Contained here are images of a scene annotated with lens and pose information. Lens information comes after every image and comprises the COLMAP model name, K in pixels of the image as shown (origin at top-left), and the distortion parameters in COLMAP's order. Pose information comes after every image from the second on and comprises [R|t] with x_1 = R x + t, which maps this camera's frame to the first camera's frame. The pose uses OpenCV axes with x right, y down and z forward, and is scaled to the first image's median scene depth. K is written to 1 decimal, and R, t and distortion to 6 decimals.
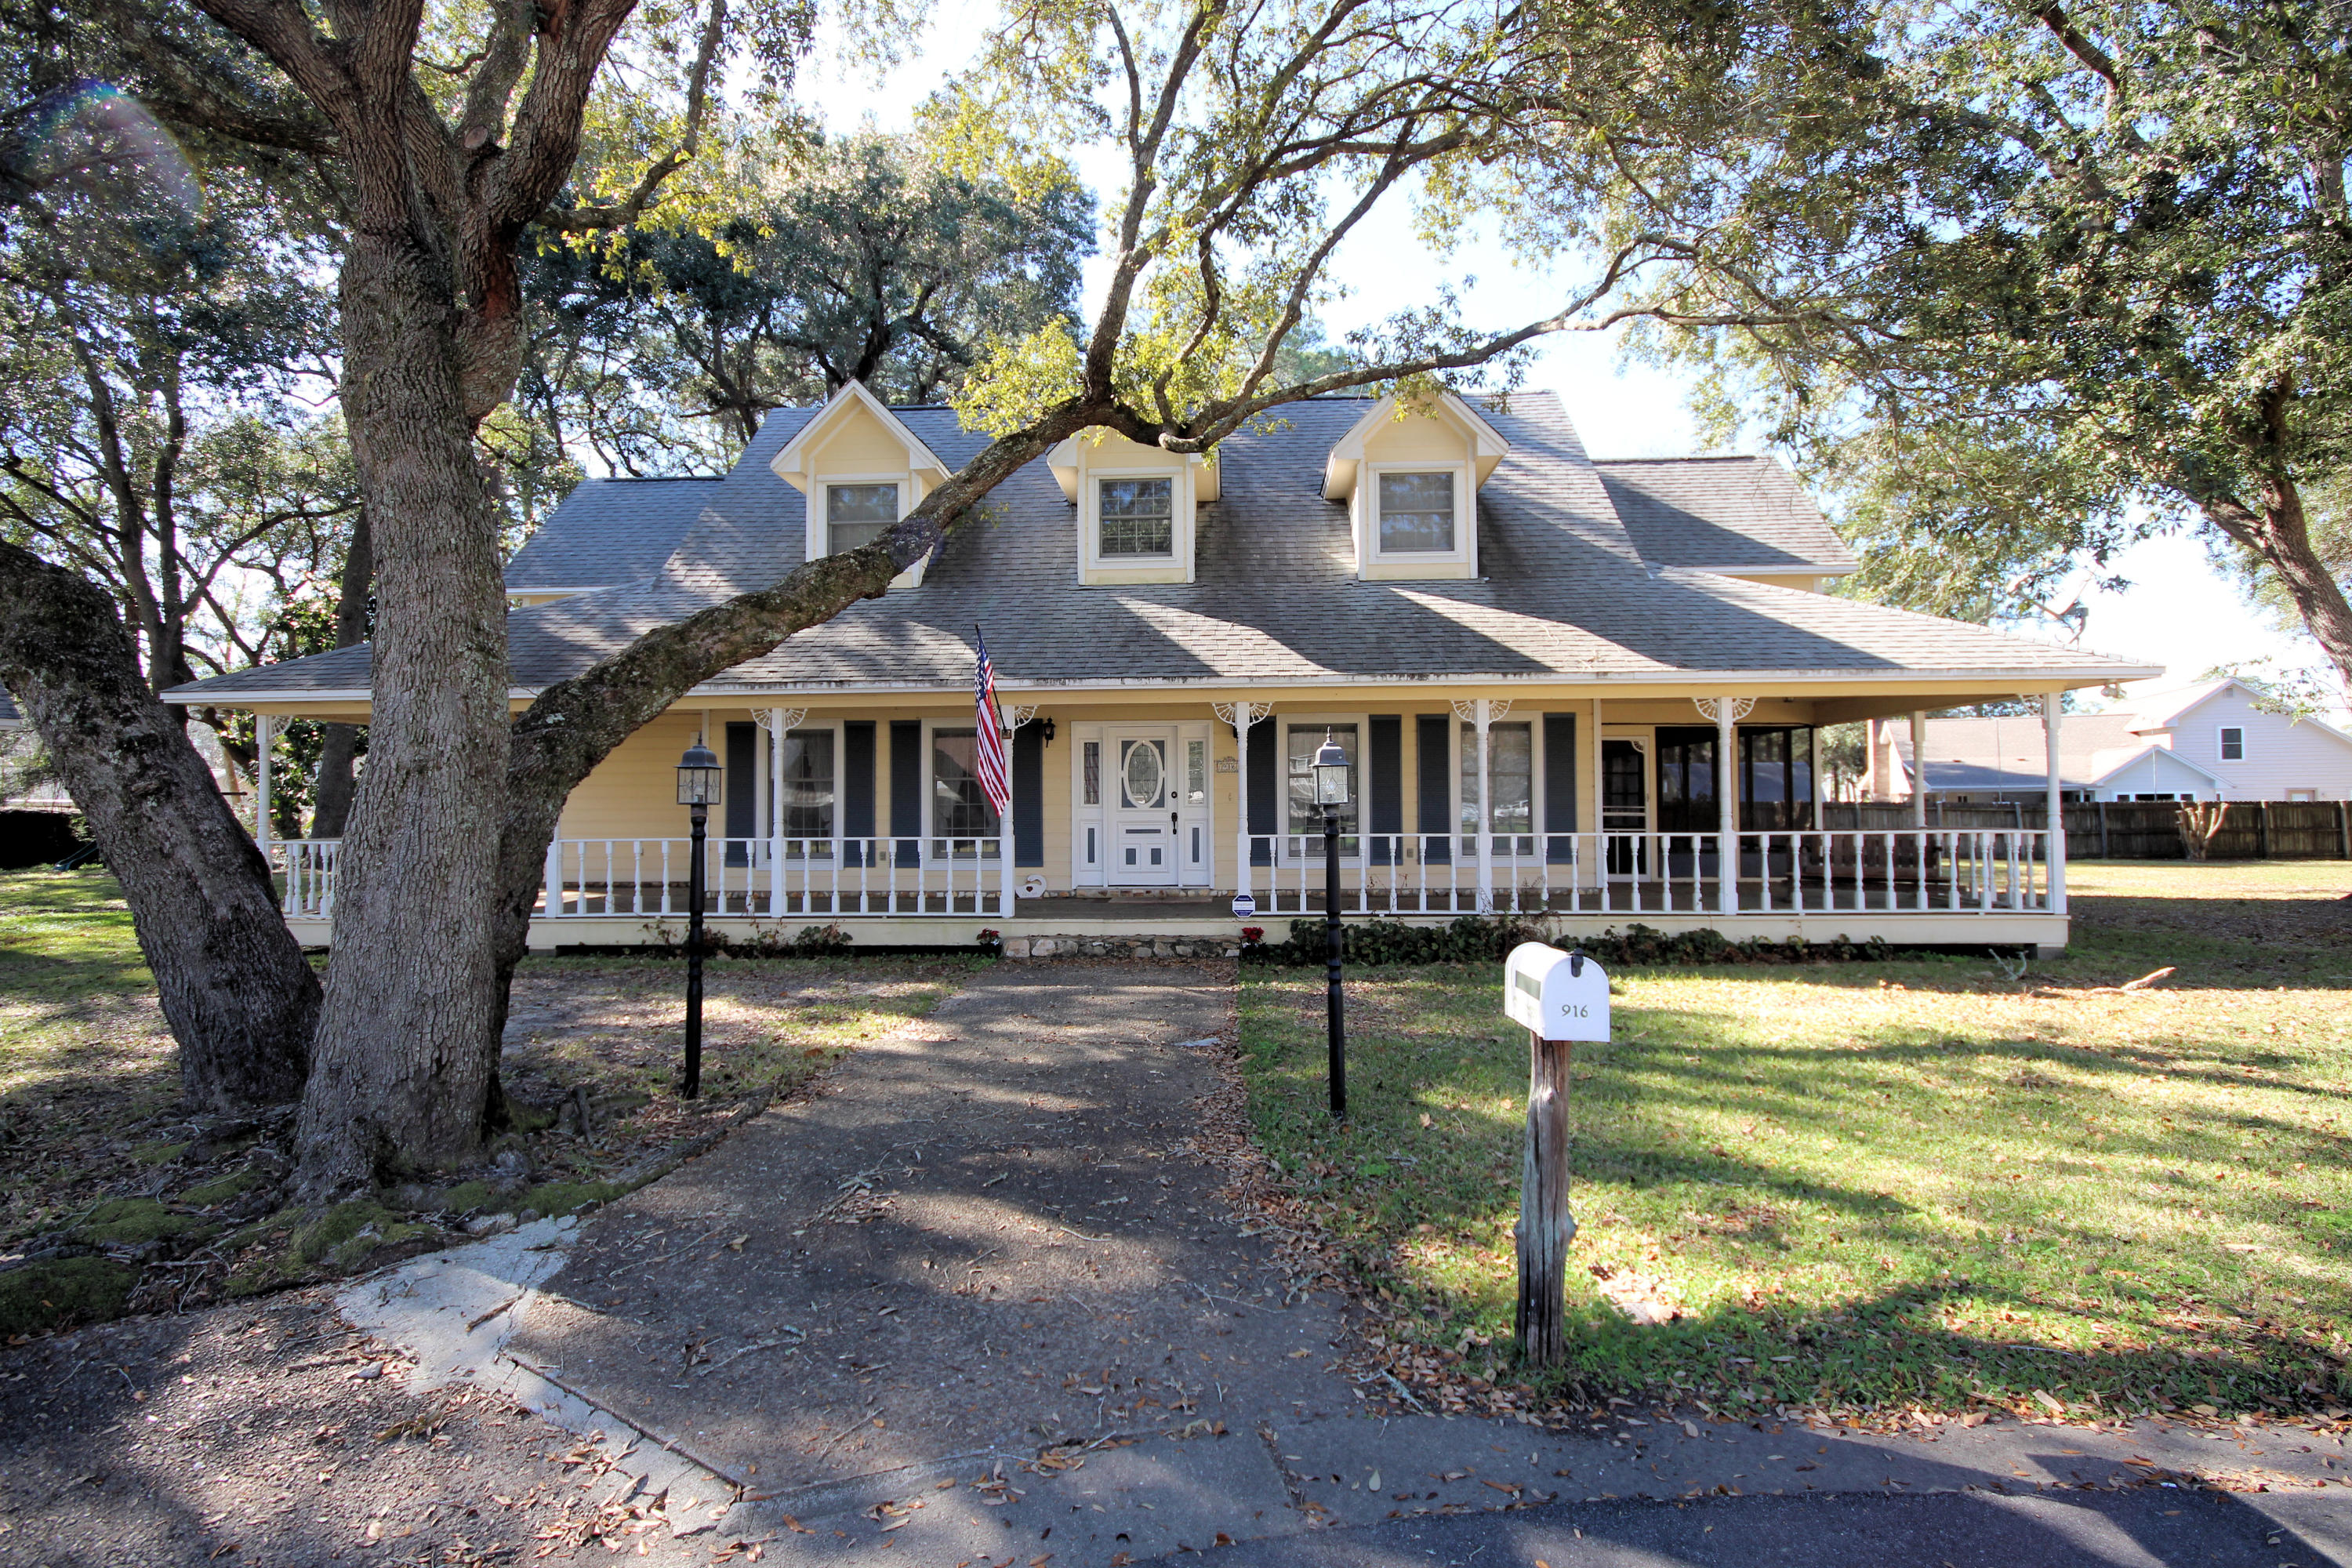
lens RADIAL K [[1085.2, 0, 1171.9], [0, 1085.2, 788.7], [0, 0, 1]] dist [-0.010923, -0.000592]
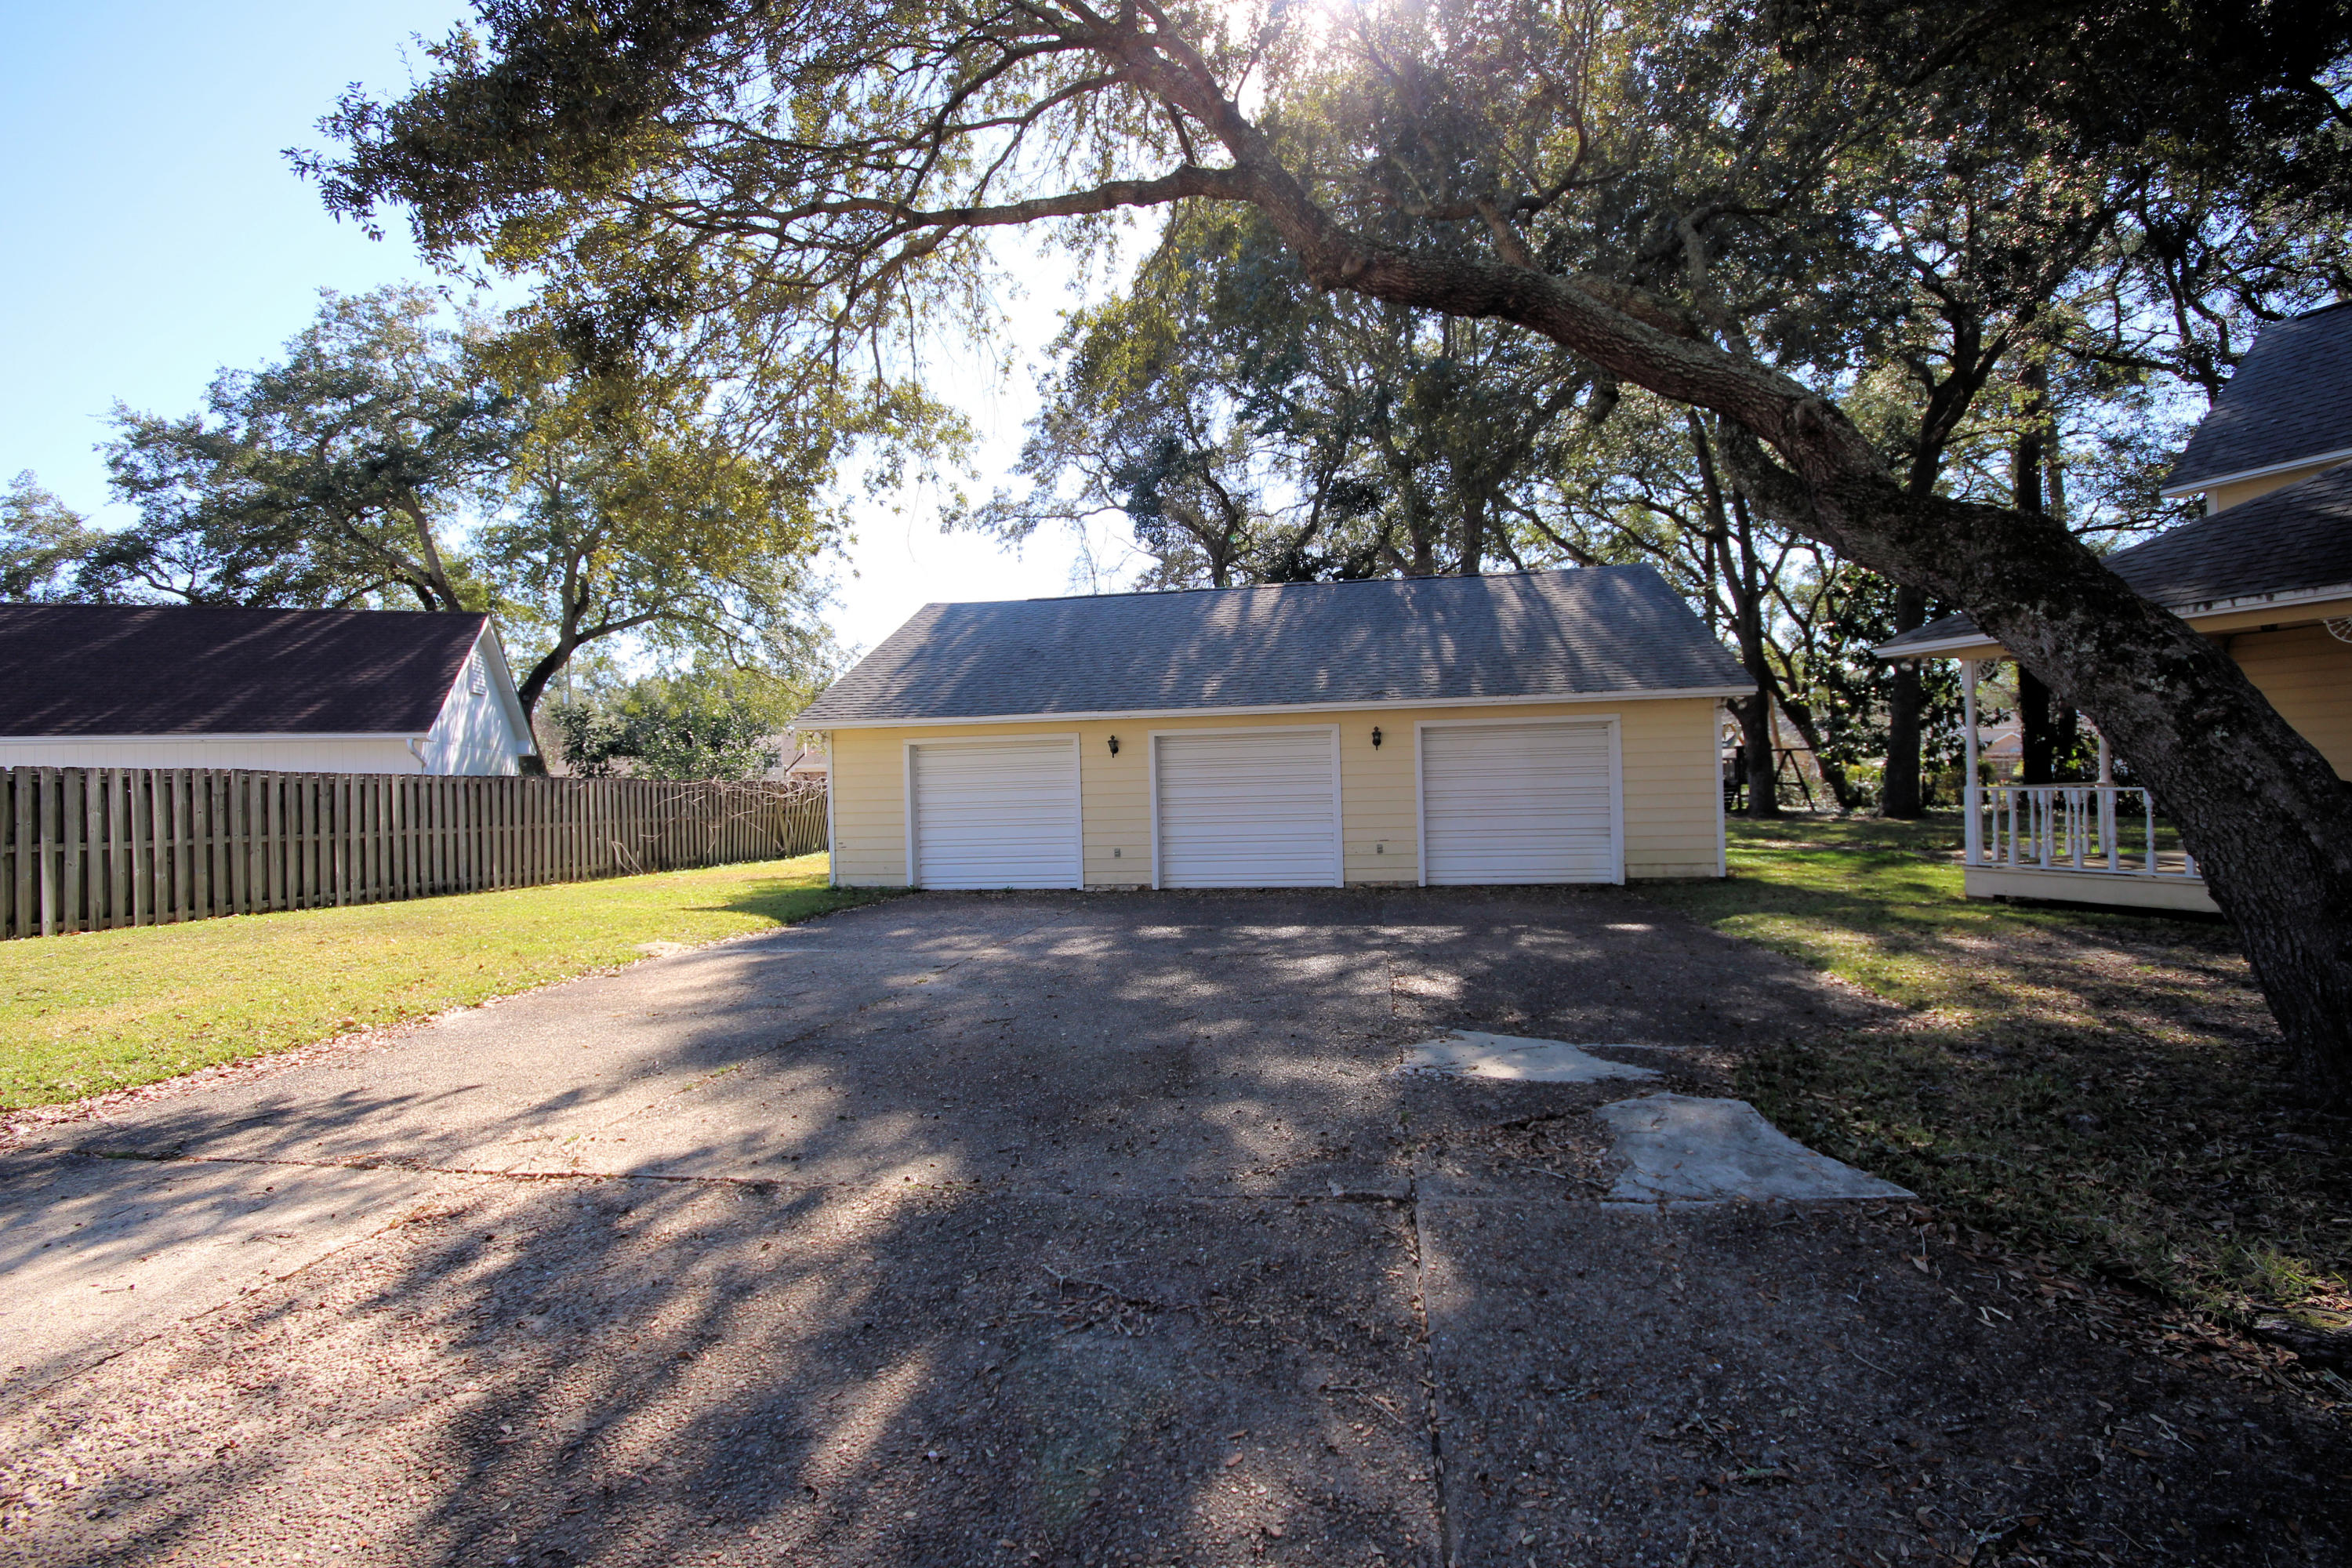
lens RADIAL K [[1085.2, 0, 1228.3], [0, 1085.2, 761.8], [0, 0, 1]] dist [-0.010923, -0.000592]
pose [[0.415938, -0.018490, -0.909205, -0.221694], [0.034792, 0.999385, -0.004408, 0.005698], [0.908727, -0.029799, 0.416326, -0.036926]]
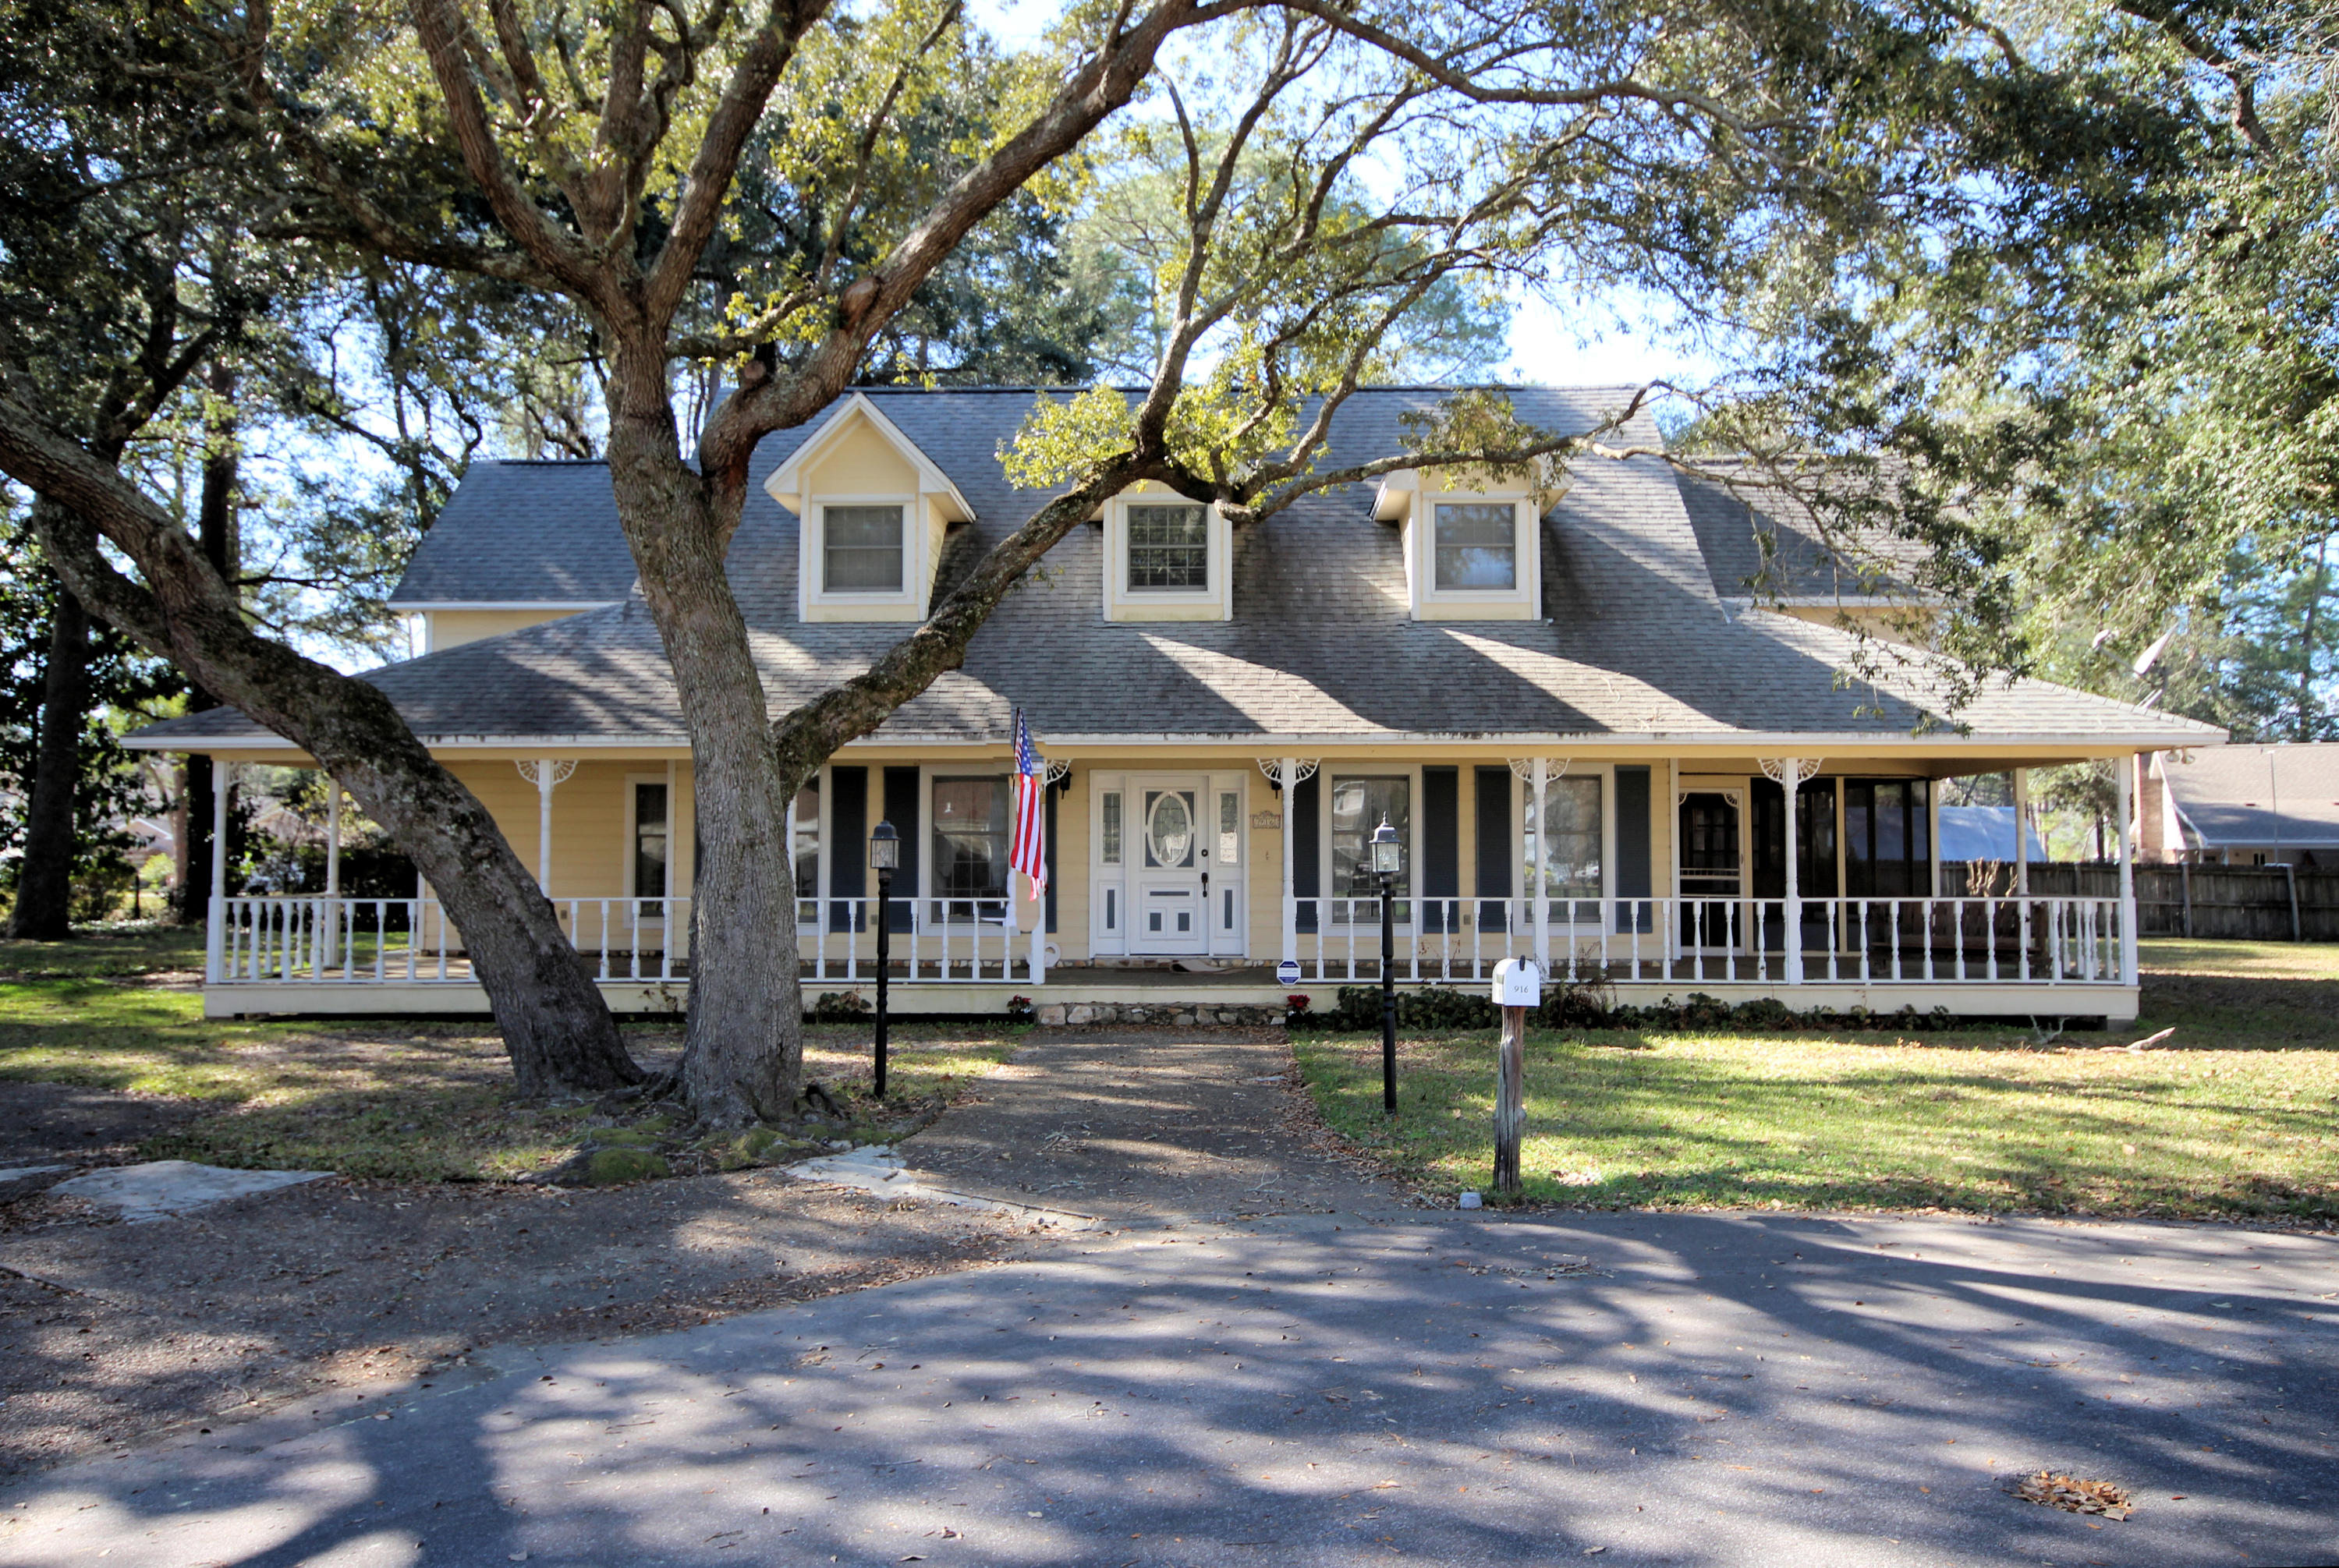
lens RADIAL K [[1795.4, 0, 1152.5], [0, 1795.4, 789.0], [0, 0, 1]] dist [-0.005892, 0.017700]
pose [[0.999652, 0.008351, 0.025021, -0.087690], [-0.007835, 0.999756, -0.020675, -0.018049], [-0.025187, 0.020472, 0.999473, -0.533800]]
